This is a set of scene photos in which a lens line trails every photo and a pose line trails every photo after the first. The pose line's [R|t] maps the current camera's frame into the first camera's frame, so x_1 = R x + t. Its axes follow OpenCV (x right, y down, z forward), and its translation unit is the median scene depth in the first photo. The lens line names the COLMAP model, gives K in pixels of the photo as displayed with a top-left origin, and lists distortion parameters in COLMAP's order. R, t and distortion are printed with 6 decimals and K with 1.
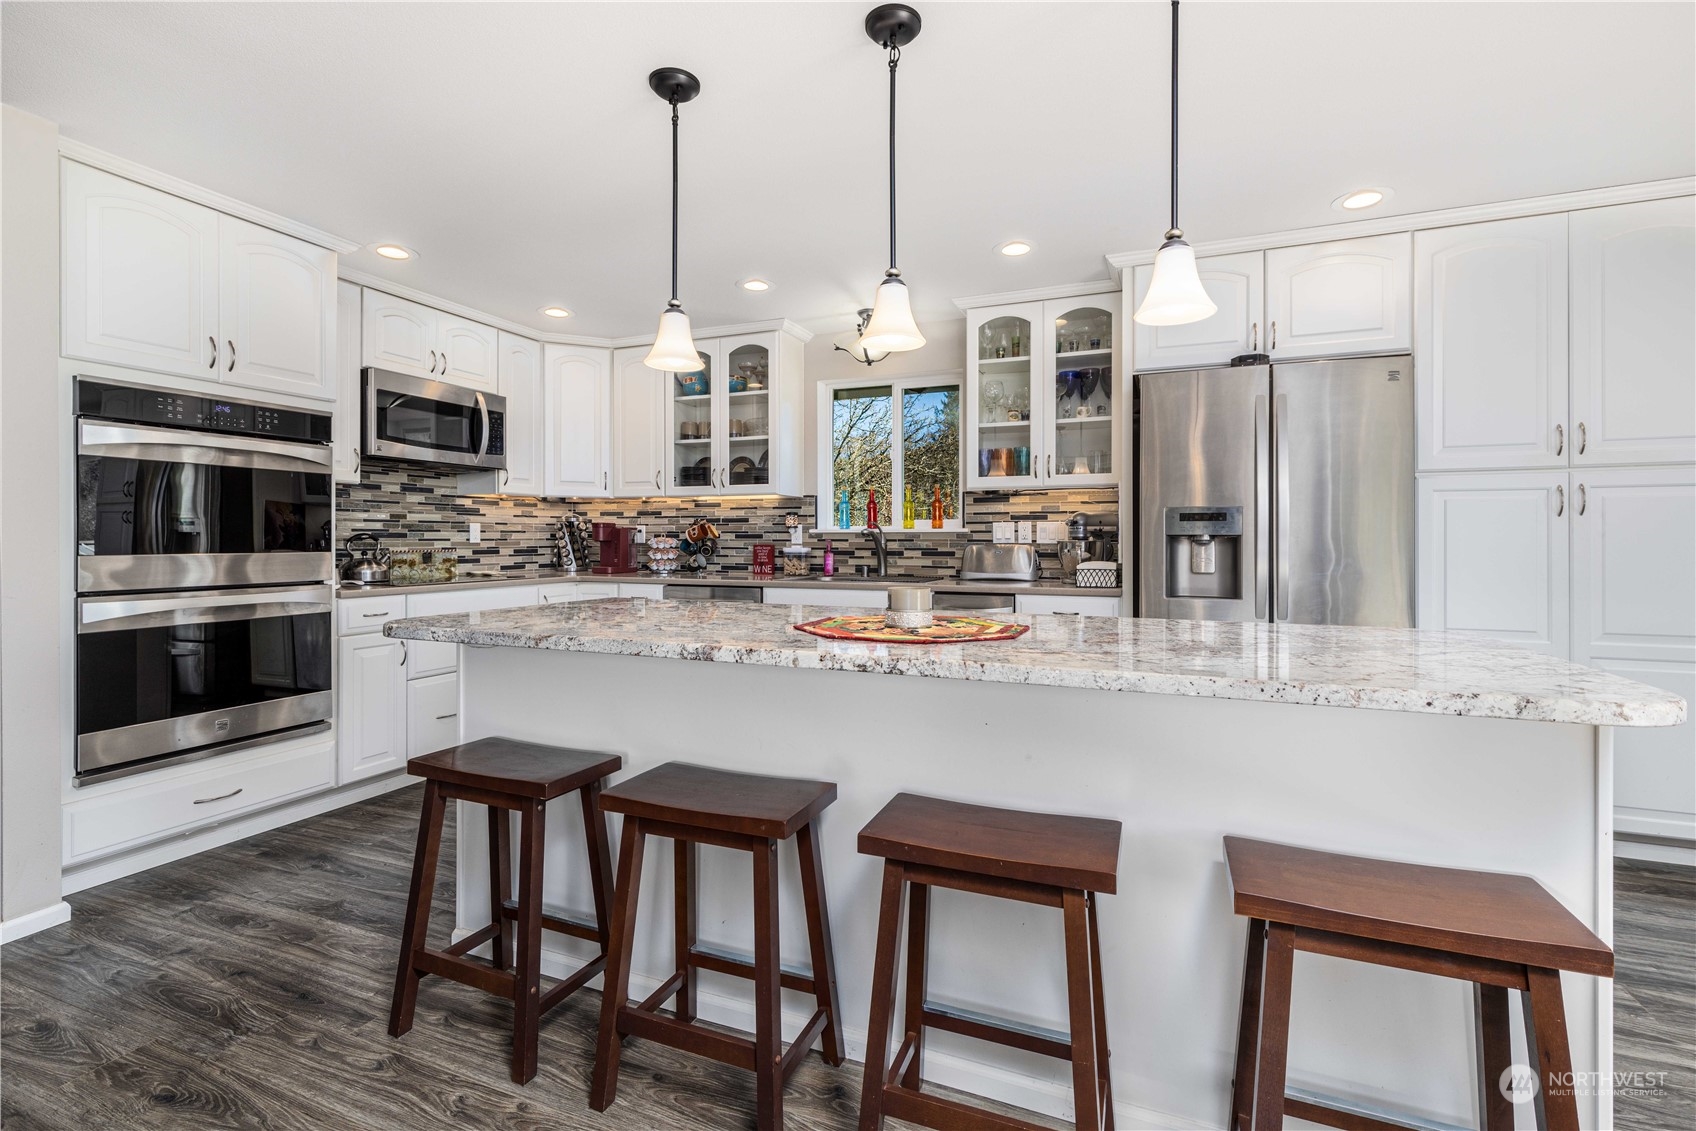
lens RADIAL K [[760.2, 0, 867.0], [0, 760.2, 550.8], [0, 0, 1]] dist [0.002020, -0.000580]
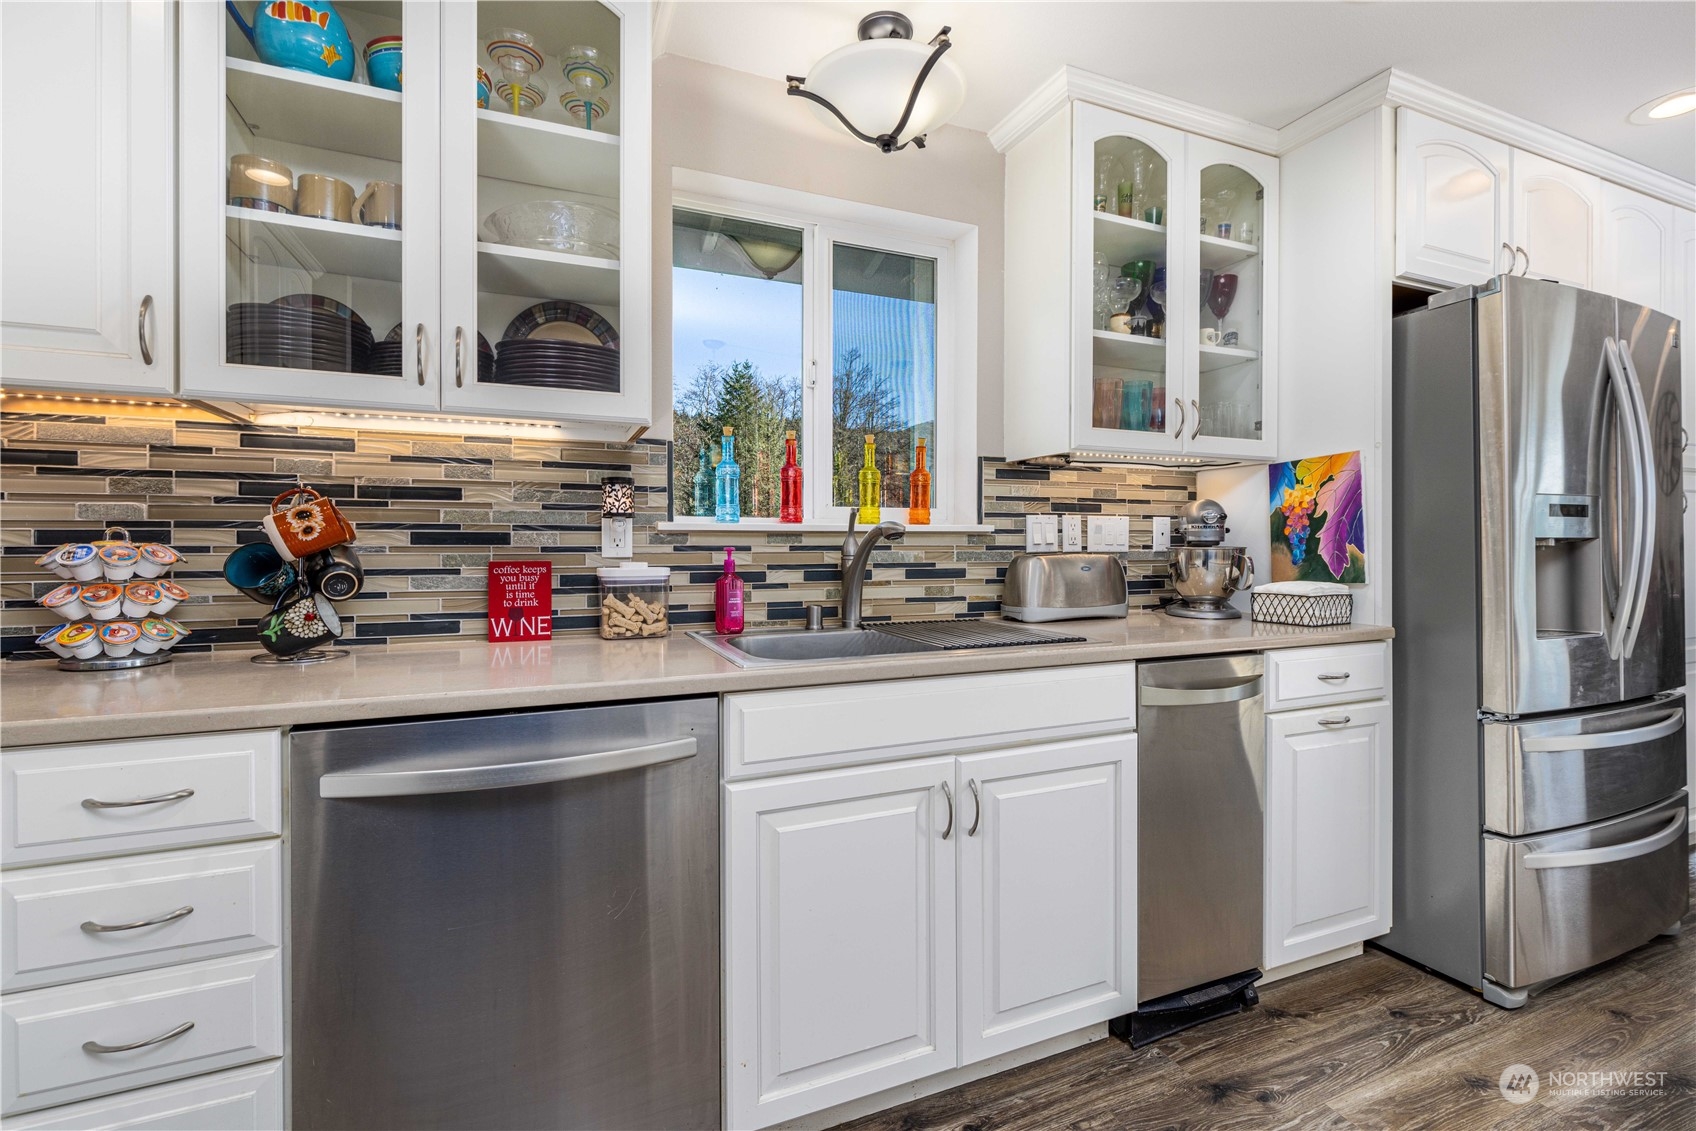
lens RADIAL K [[760.2, 0, 867.0], [0, 760.2, 550.8], [0, 0, 1]] dist [0.002020, -0.000580]
pose [[0.710747, -0.005960, 0.703423, -0.284018], [0.013572, 0.999894, -0.005242, -0.008920], [-0.703317, 0.013272, 0.710752, 0.631043]]
